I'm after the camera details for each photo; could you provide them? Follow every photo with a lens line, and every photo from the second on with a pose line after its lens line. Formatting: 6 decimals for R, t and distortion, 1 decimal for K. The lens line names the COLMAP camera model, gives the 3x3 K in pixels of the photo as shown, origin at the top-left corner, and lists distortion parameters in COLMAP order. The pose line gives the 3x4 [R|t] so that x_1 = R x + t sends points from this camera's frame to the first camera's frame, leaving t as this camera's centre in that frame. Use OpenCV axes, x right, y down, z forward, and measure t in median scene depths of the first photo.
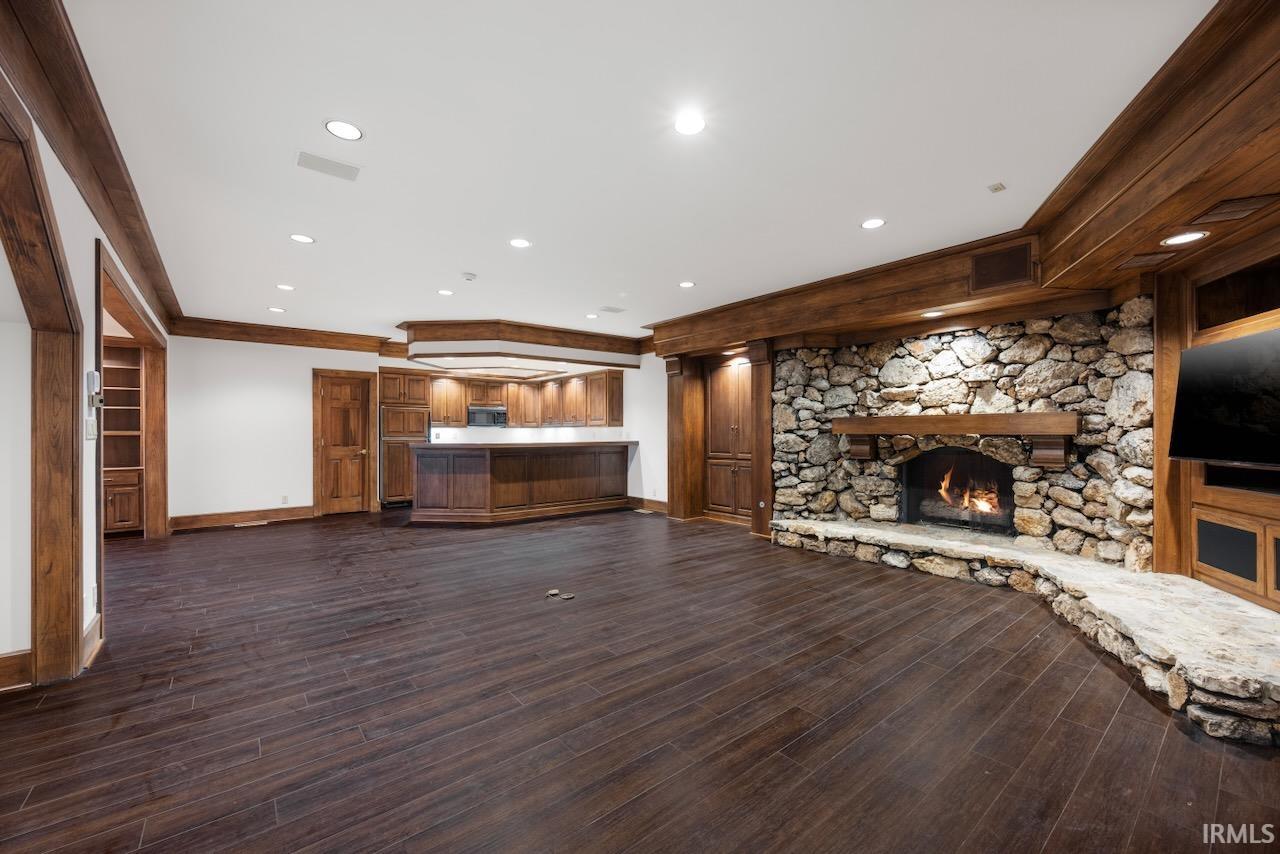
lens RADIAL K [[523.8, 0, 637.7], [0, 523.8, 431.4], [0, 0, 1]] dist [-0.002517, -0.000059]
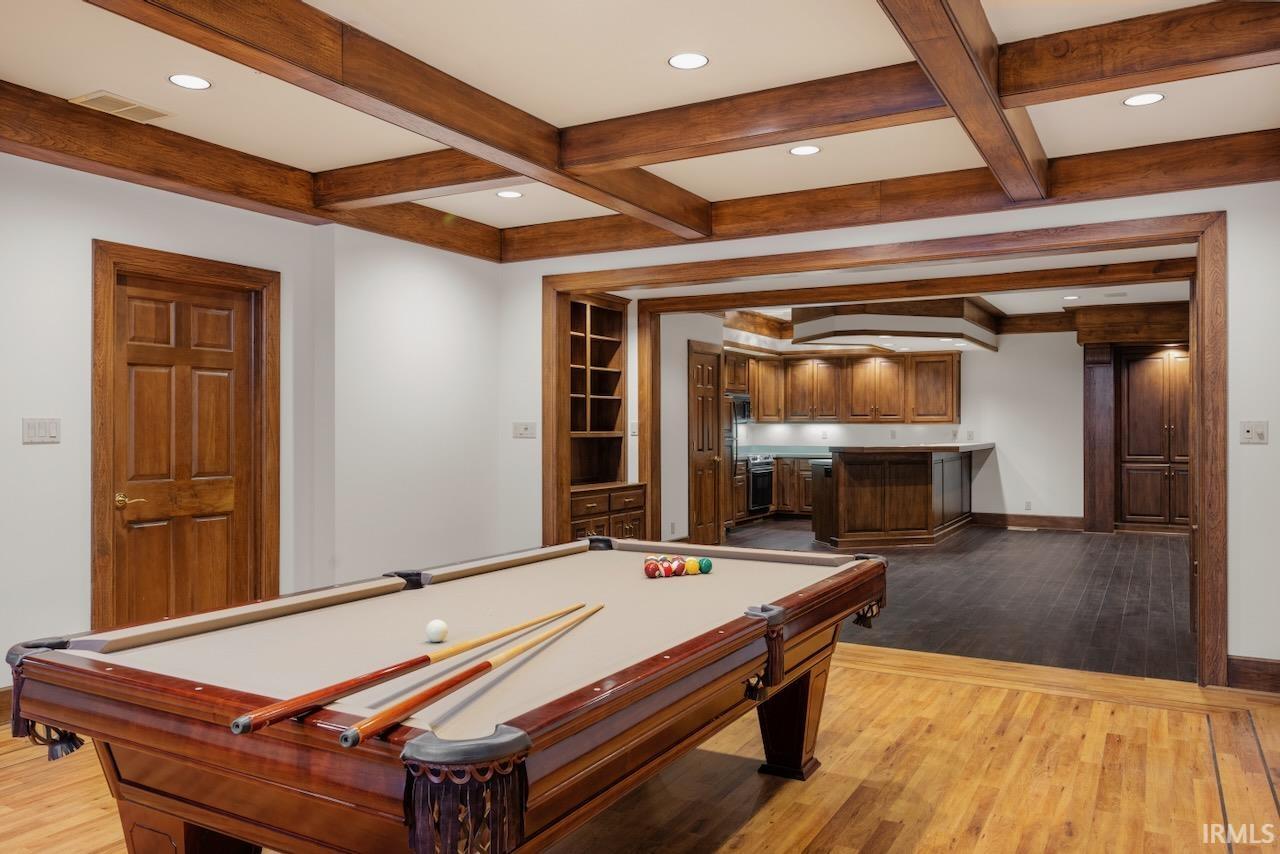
lens RADIAL K [[918.0, 0, 642.7], [0, 918.0, 424.8], [0, 0, 1]] dist [-0.010395, -0.002081]
pose [[0.927207, 0.006338, 0.374497, -1.186306], [-0.009087, 0.999943, 0.005574, -0.012644], [-0.374440, -0.008571, 0.927211, -0.111363]]
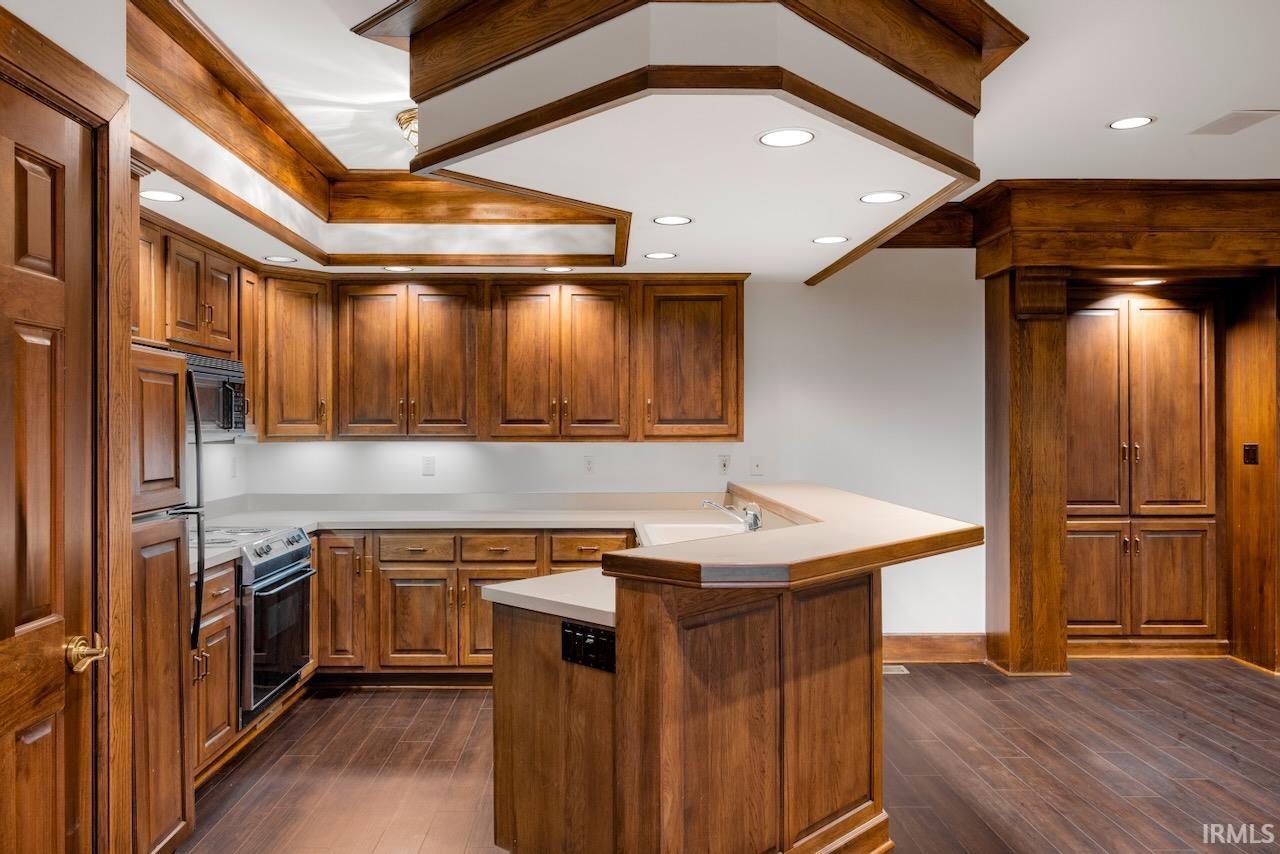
lens RADIAL K [[902.3, 0, 598.8], [0, 902.3, 425.5], [0, 0, 1]] dist [-0.004914, 0.000702]
pose [[0.630518, 0.006395, 0.776149, -0.683274], [-0.009118, 0.999958, -0.000832, -0.020921], [-0.776121, -0.006552, 0.630549, 0.827480]]
